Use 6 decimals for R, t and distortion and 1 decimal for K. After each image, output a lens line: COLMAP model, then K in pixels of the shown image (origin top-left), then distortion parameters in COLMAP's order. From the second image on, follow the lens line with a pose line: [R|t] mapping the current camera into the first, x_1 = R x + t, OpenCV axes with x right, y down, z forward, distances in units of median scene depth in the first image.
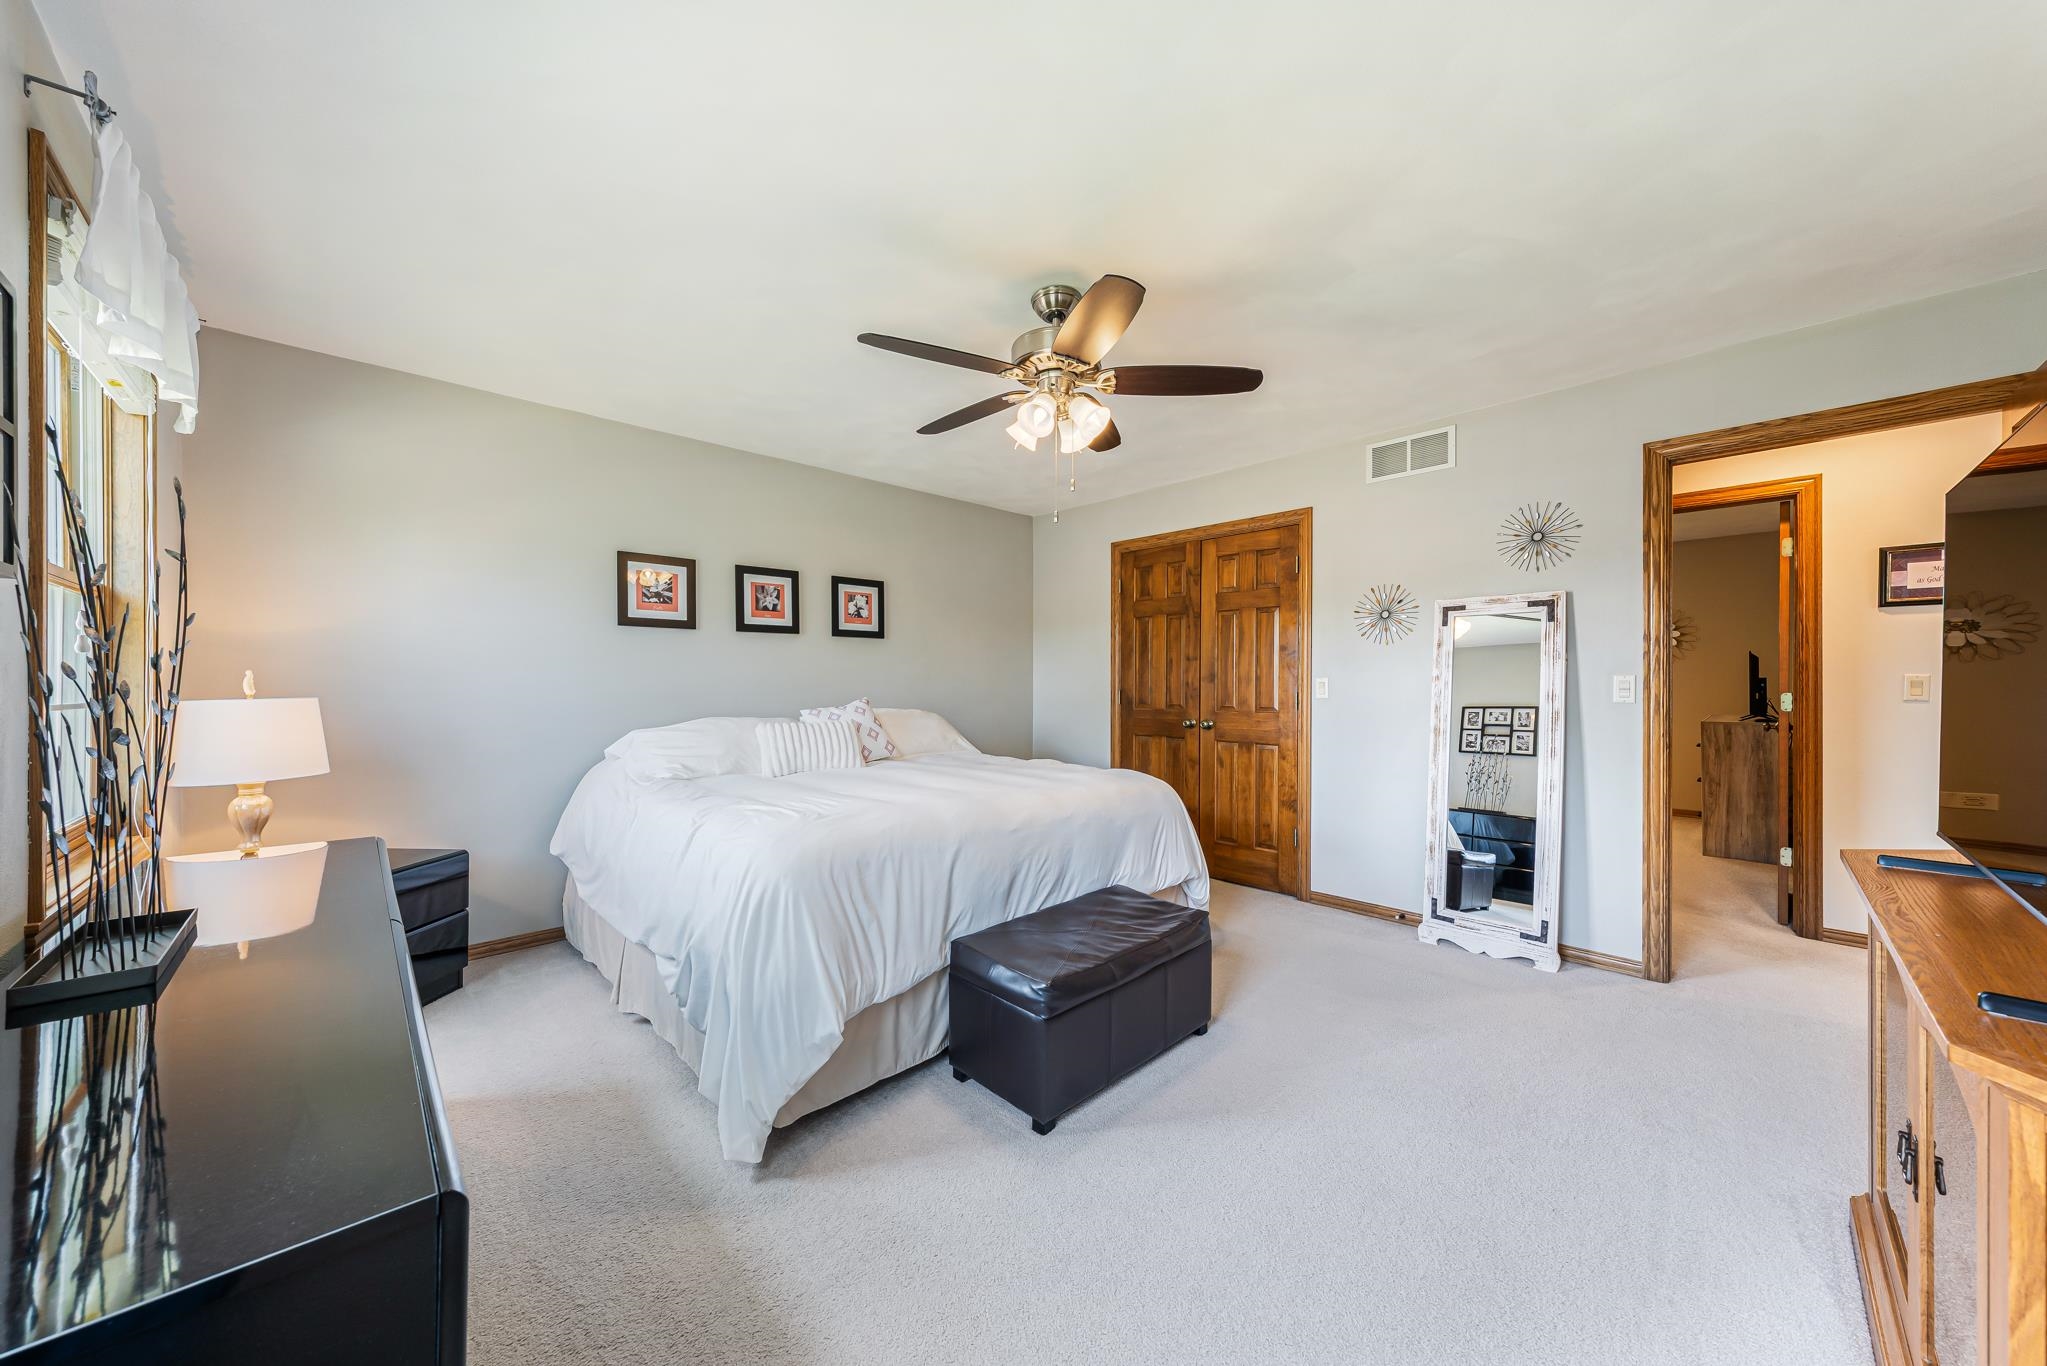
lens RADIAL K [[713.8, 0, 1025.9], [0, 713.8, 680.3], [0, 0, 1]] dist [-0.004632, -0.000041]
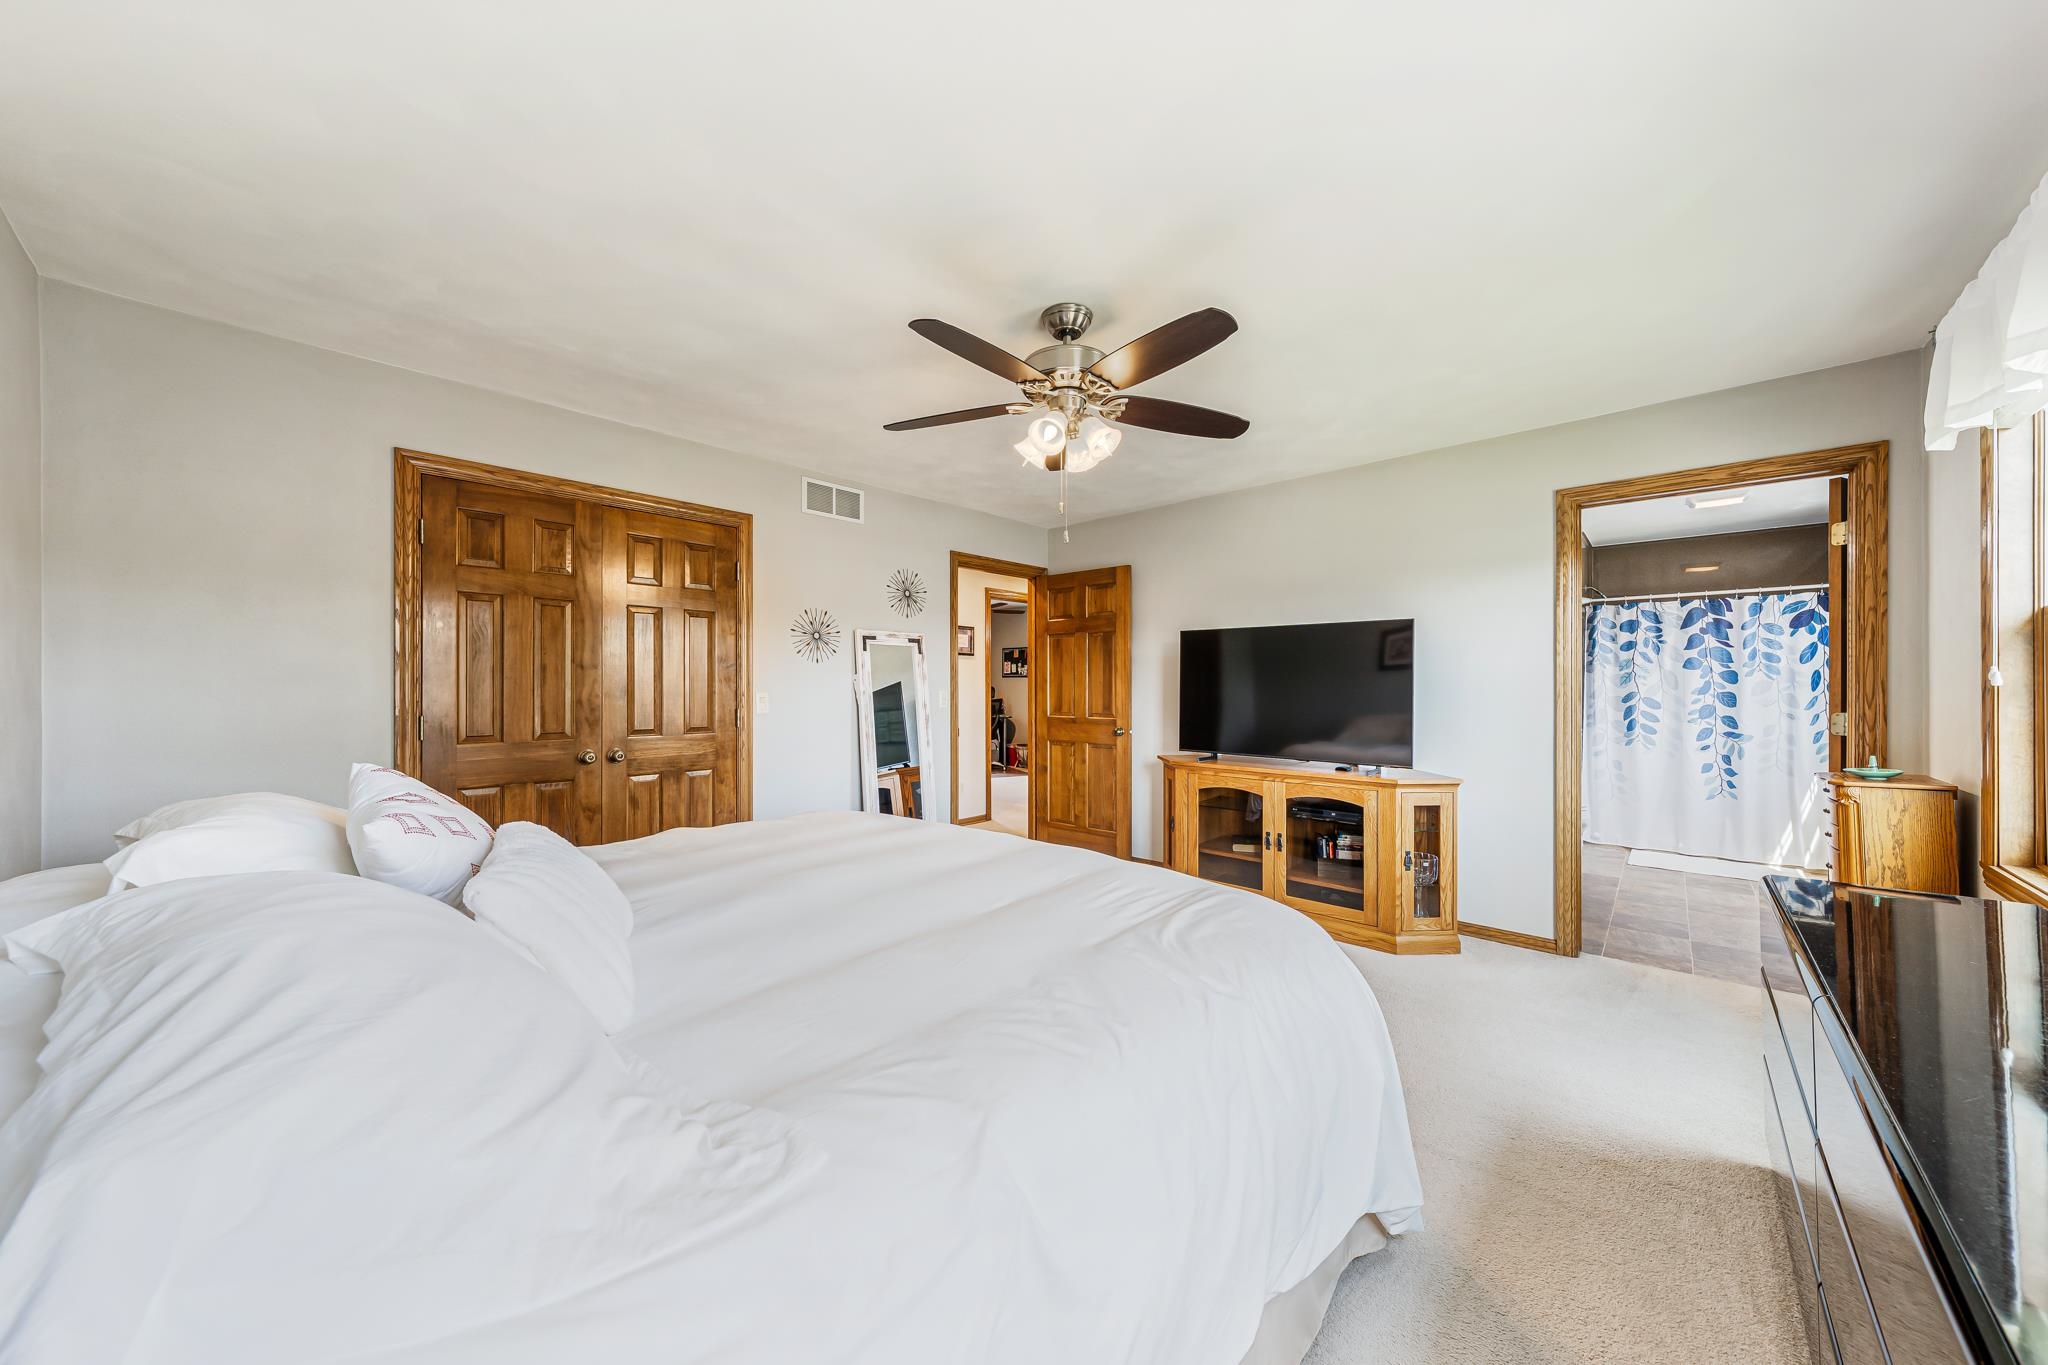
lens RADIAL K [[714.1, 0, 1023.5], [0, 714.1, 685.7], [0, 0, 1]] dist [-0.004632, -0.000041]
pose [[-0.076756, 0.008341, 0.997015, -0.582188], [0.005003, 0.999956, -0.007980, -0.003685], [-0.997037, 0.004376, -0.076794, 0.711772]]
